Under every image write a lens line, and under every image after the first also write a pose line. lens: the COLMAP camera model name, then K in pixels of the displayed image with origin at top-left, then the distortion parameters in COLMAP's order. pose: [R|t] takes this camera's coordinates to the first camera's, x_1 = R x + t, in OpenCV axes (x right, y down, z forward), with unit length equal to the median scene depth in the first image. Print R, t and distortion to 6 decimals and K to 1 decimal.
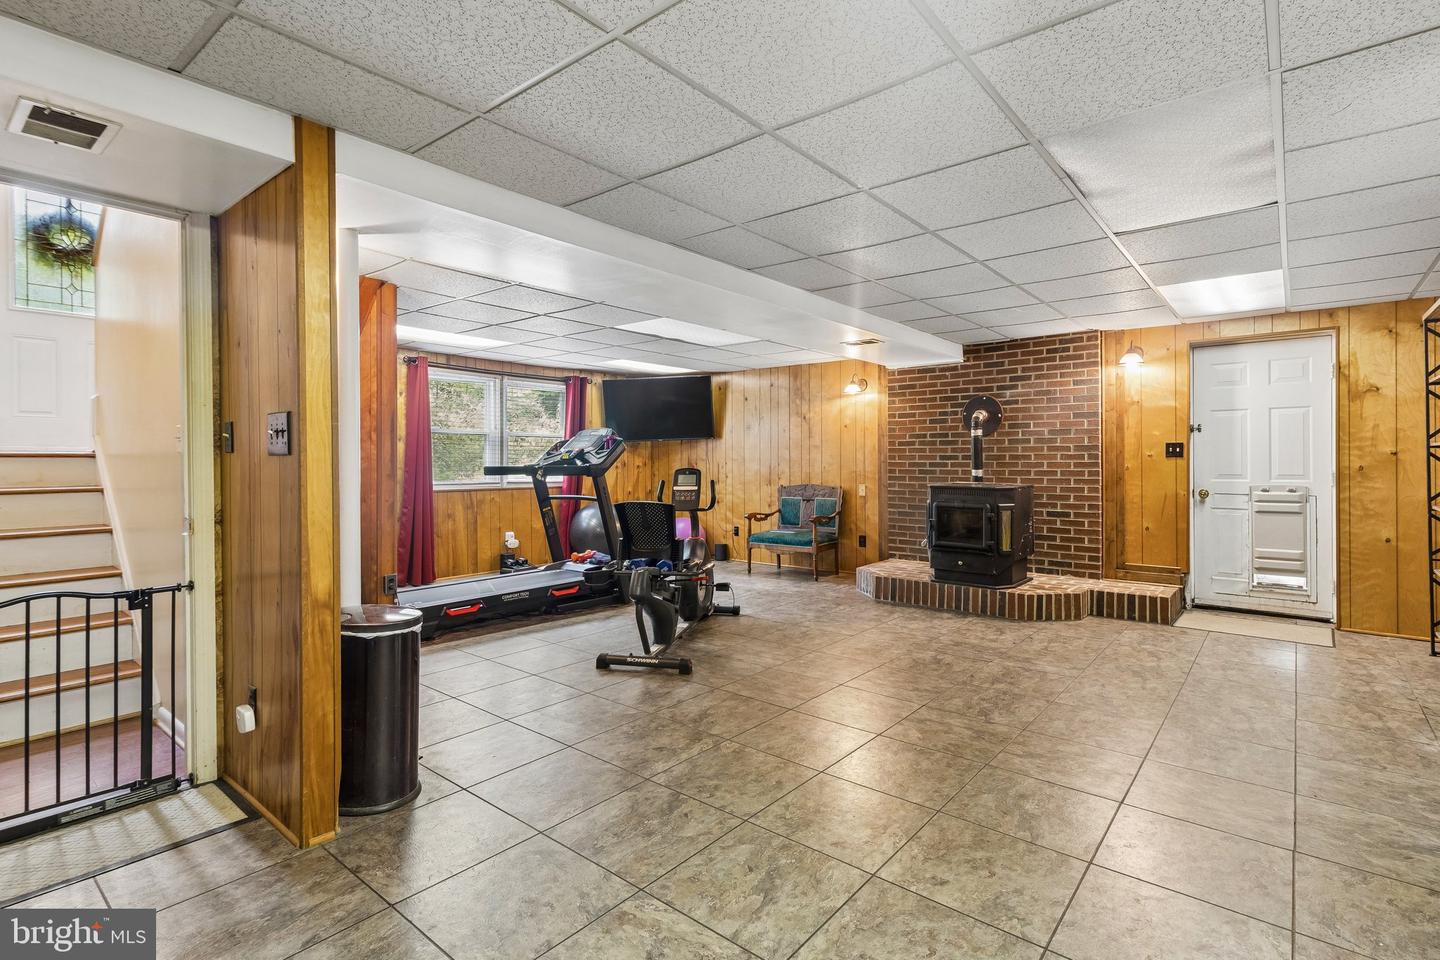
lens RADIAL K [[685.5, 0, 722.9], [0, 685.5, 449.5], [0, 0, 1]] dist [-0.000283, 0.000171]
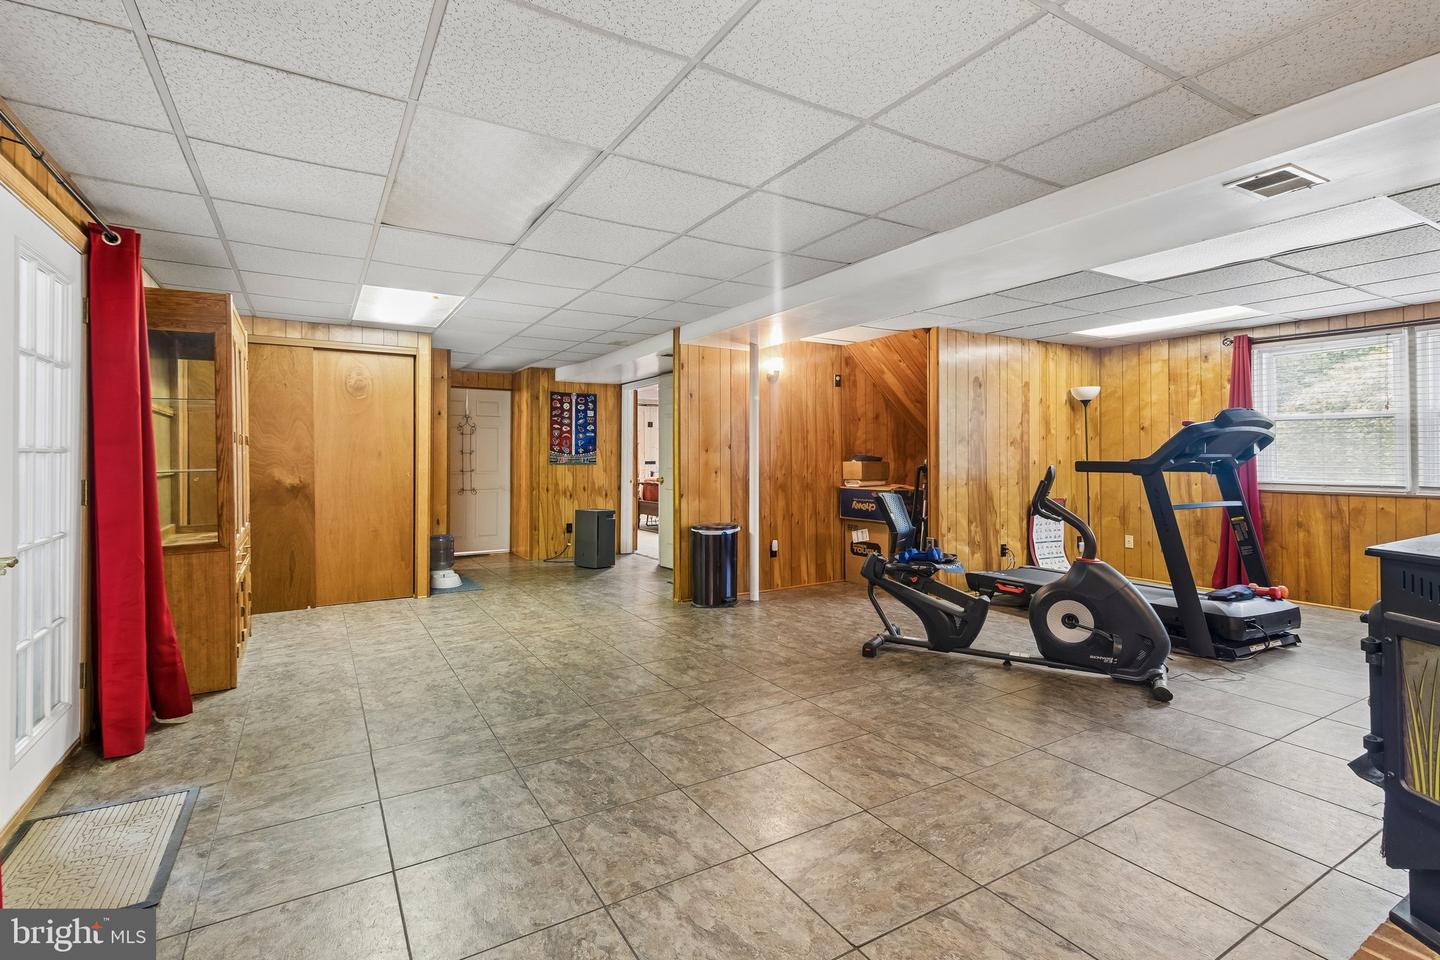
lens RADIAL K [[685.5, 0, 722.9], [0, 685.5, 449.5], [0, 0, 1]] dist [-0.000283, 0.000171]
pose [[-0.326652, -0.008565, -0.945106, 1.043013], [0.016435, 0.999756, -0.014740, 0.020673], [0.945002, -0.020348, -0.326431, 1.165301]]
